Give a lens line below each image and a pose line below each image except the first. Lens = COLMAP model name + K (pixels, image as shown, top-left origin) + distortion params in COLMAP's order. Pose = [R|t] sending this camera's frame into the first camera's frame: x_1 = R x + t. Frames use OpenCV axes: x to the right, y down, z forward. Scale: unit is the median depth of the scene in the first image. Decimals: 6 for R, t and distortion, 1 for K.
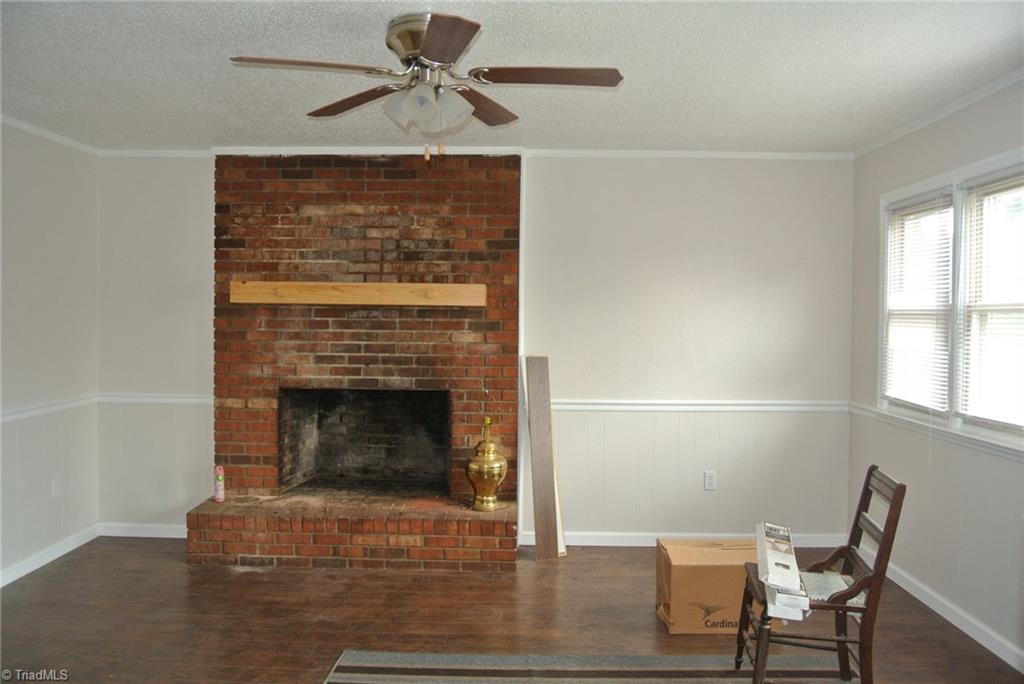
lens RADIAL K [[791.1, 0, 512.0], [0, 791.1, 342.0], [0, 0, 1]] dist [-0.091529, 0.003550]
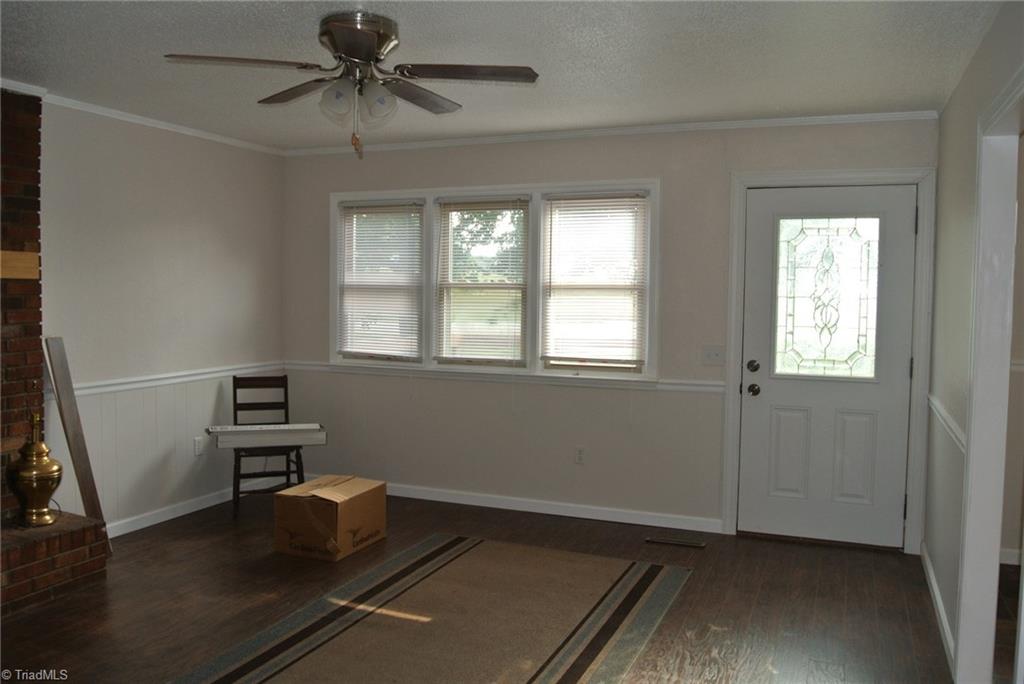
lens RADIAL K [[866.6, 0, 512.0], [0, 866.6, 342.0], [0, 0, 1]] dist [-0.009568, -0.006337]
pose [[0.369216, -0.064417, 0.927108, -0.718305], [0.015157, 0.997880, 0.063299, -0.031142], [-0.929220, -0.009319, 0.369410, 0.210115]]
